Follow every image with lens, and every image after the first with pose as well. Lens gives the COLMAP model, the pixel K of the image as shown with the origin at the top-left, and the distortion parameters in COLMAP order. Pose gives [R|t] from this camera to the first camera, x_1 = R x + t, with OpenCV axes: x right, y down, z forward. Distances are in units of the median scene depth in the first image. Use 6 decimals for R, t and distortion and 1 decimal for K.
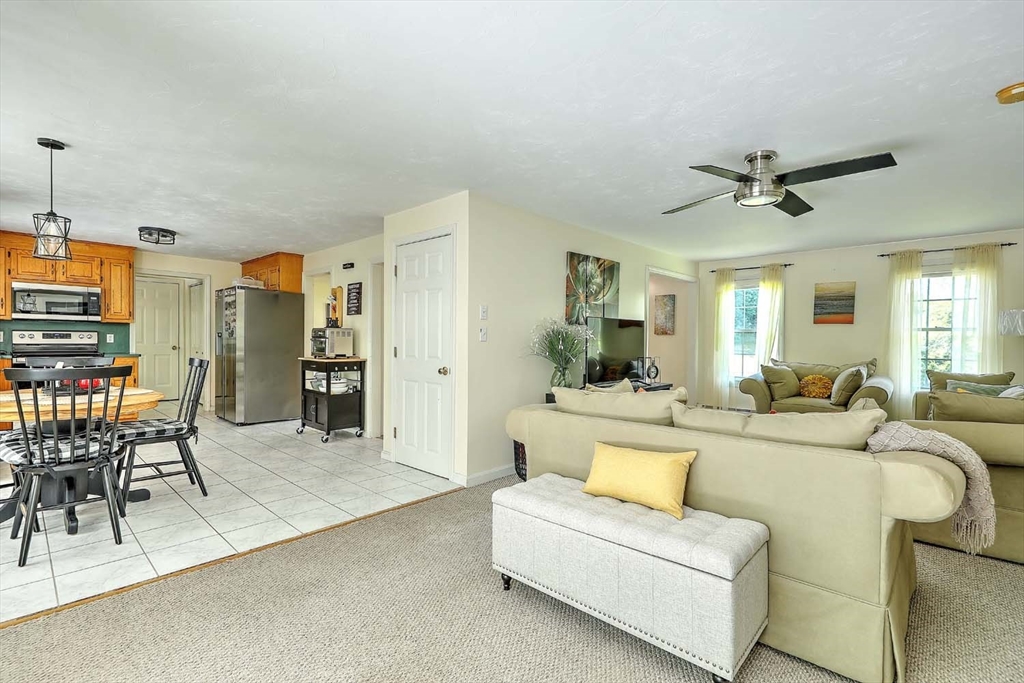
lens RADIAL K [[465.9, 0, 507.3], [0, 465.9, 347.5], [0, 0, 1]] dist [-0.000063, -0.000949]
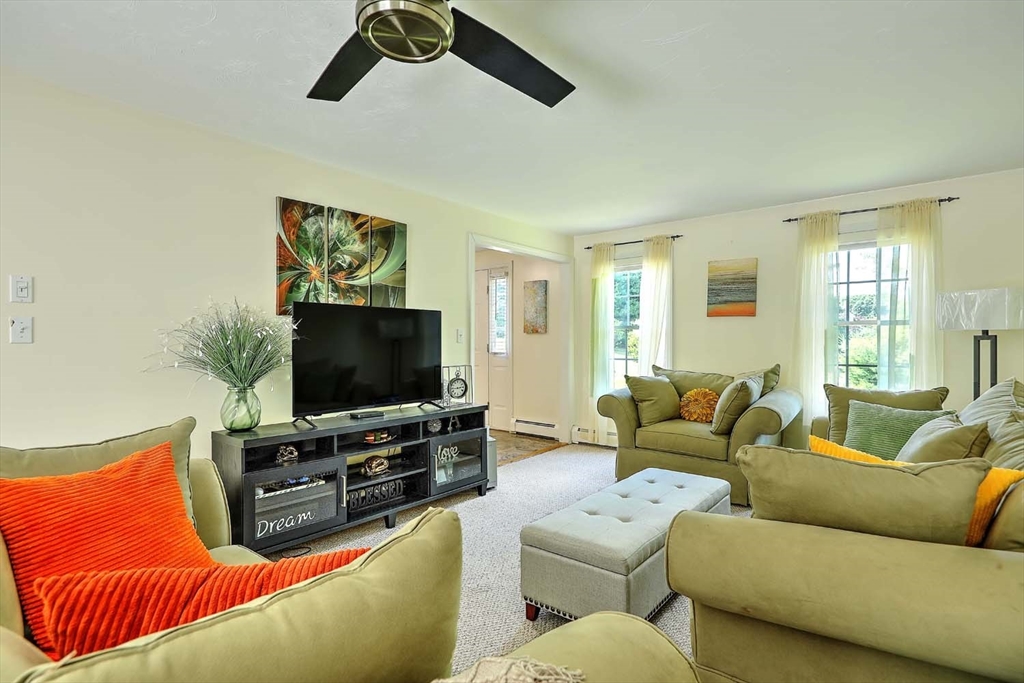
lens RADIAL K [[505.9, 0, 512.1], [0, 505.9, 347.0], [0, 0, 1]] dist [-0.001519, 0.000019]
pose [[0.997124, -0.007166, 0.075442, 0.346227], [0.007722, 0.999945, -0.007076, -0.000614], [-0.075387, 0.007638, 0.997125, 0.279530]]
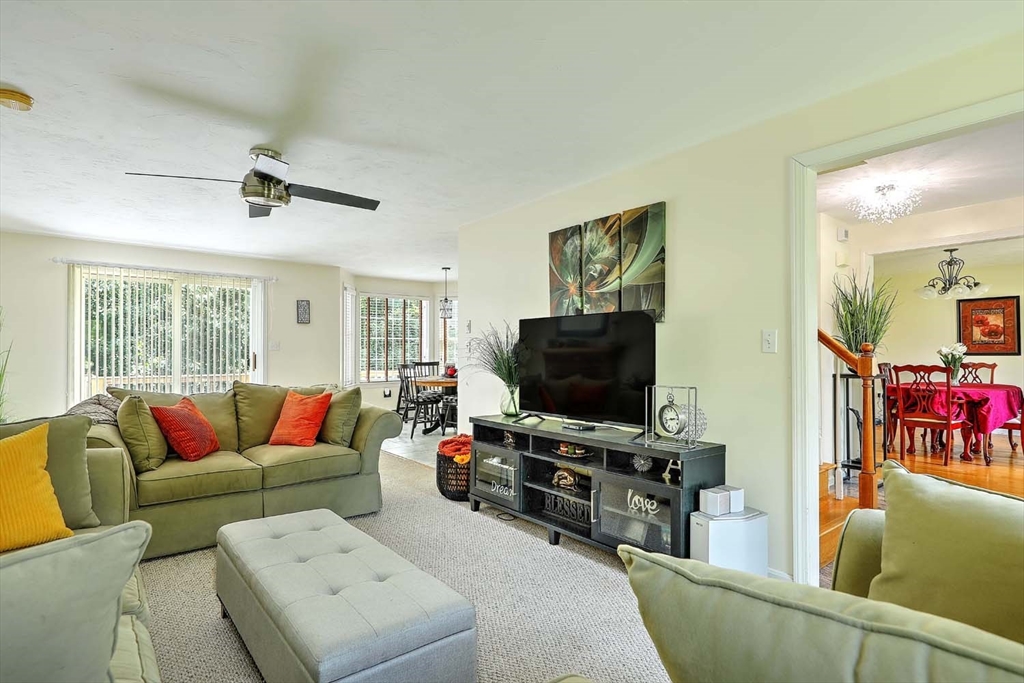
lens RADIAL K [[505.9, 0, 512.7], [0, 505.9, 347.8], [0, 0, 1]] dist [-0.001519, 0.000019]
pose [[-0.128963, -0.019719, -0.991453, 0.846085], [-0.021026, 0.999632, -0.017146, -0.005211], [0.991426, 0.018635, -0.129330, 0.938764]]
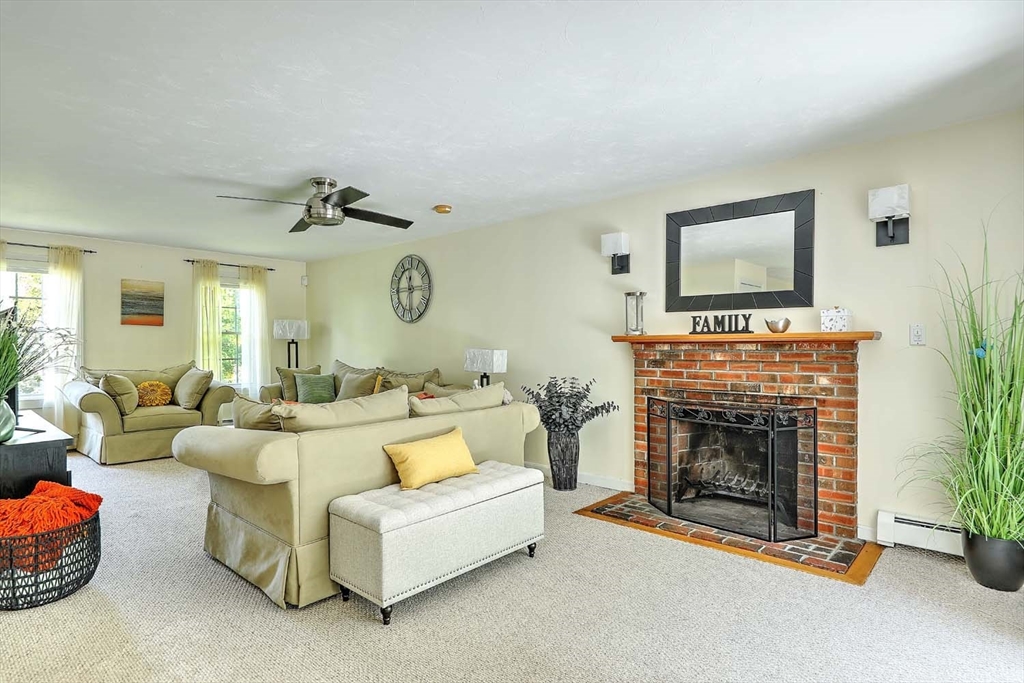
lens RADIAL K [[547.6, 0, 512.9], [0, 547.6, 349.0], [0, 0, 1]] dist [0.001746, 0.000219]
pose [[-0.015277, -0.018411, 0.999714, -0.457671], [0.016990, 0.999681, 0.018670, -0.013462], [-0.999739, 0.017270, -0.014959, 0.326708]]
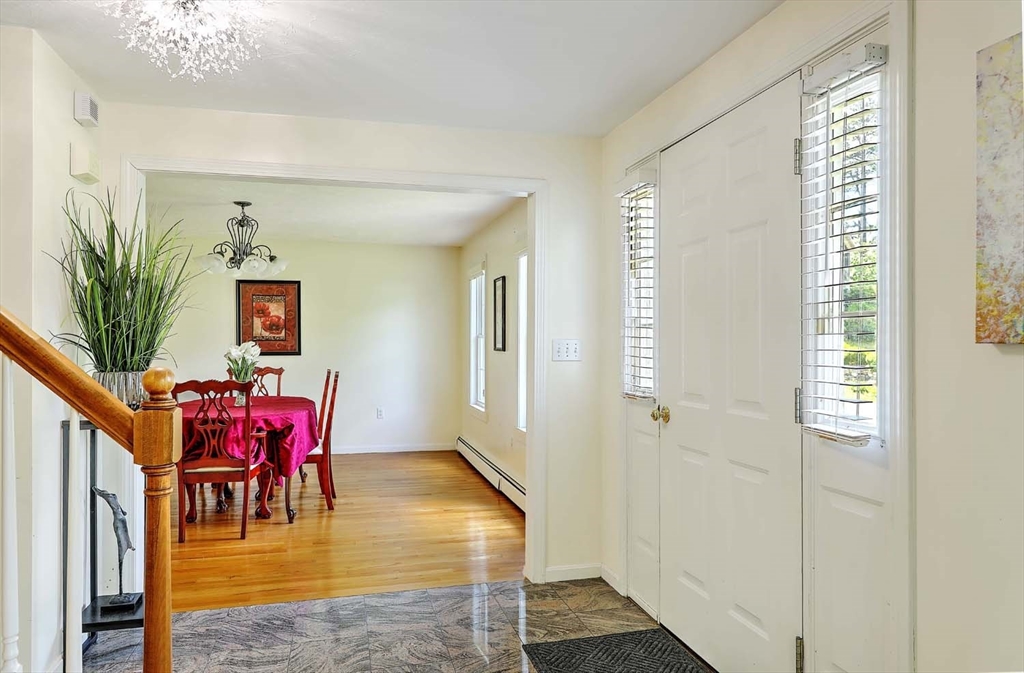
lens RADIAL K [[685.2, 0, 508.6], [0, 685.2, 340.2], [0, 0, 1]] dist [0.008931, 0.003948]
pose [[0.845304, -0.011877, -0.534154, 0.452723], [-0.001743, 0.999686, -0.024987, -0.036271], [0.534283, 0.022052, 0.845018, 1.123677]]
